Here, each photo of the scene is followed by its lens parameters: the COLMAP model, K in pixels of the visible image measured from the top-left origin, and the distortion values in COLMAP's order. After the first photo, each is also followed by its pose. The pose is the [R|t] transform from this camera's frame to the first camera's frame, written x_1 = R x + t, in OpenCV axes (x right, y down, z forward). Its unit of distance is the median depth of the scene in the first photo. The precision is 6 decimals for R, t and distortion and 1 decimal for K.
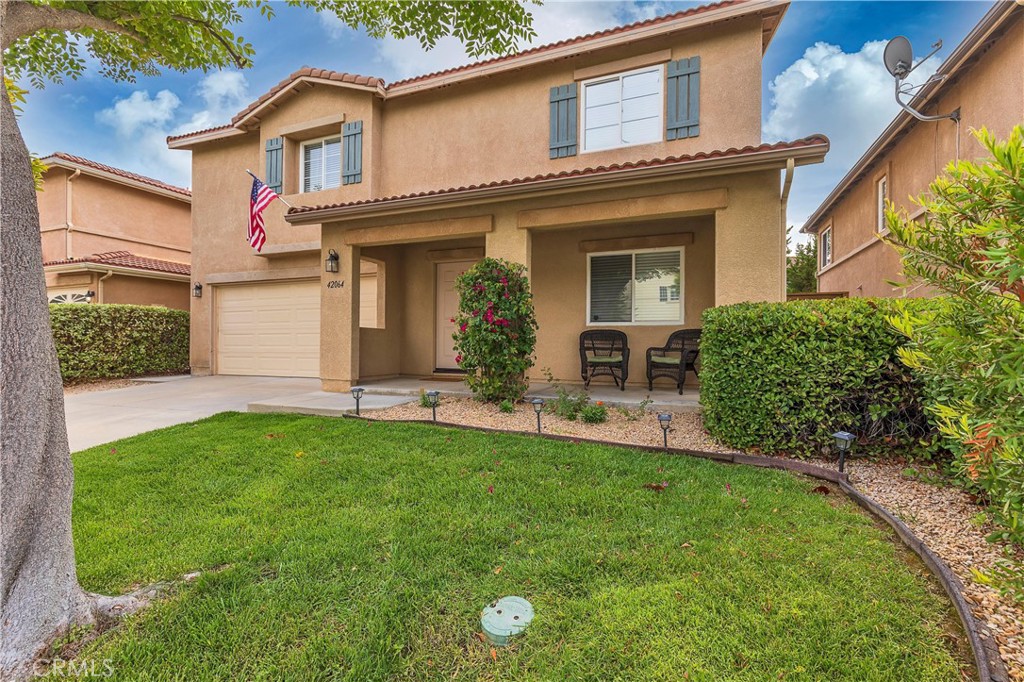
lens RADIAL K [[460.4, 0, 512.0], [0, 460.4, 341.0], [0, 0, 1]] dist [0.010523, -0.000324]
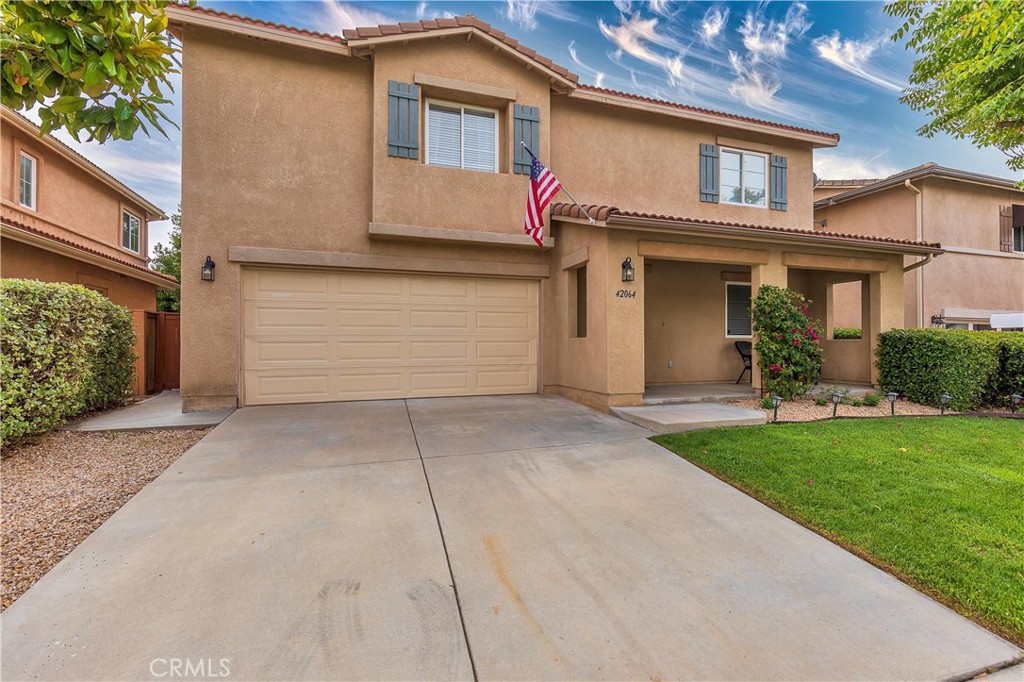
lens RADIAL K [[460.4, 0, 512.0], [0, 460.4, 341.0], [0, 0, 1]] dist [0.010523, -0.000324]
pose [[0.756859, -0.001339, 0.653577, -1.043695], [-0.000931, 0.999995, 0.003127, -0.024509], [-0.653577, -0.002975, 0.756854, 0.377133]]
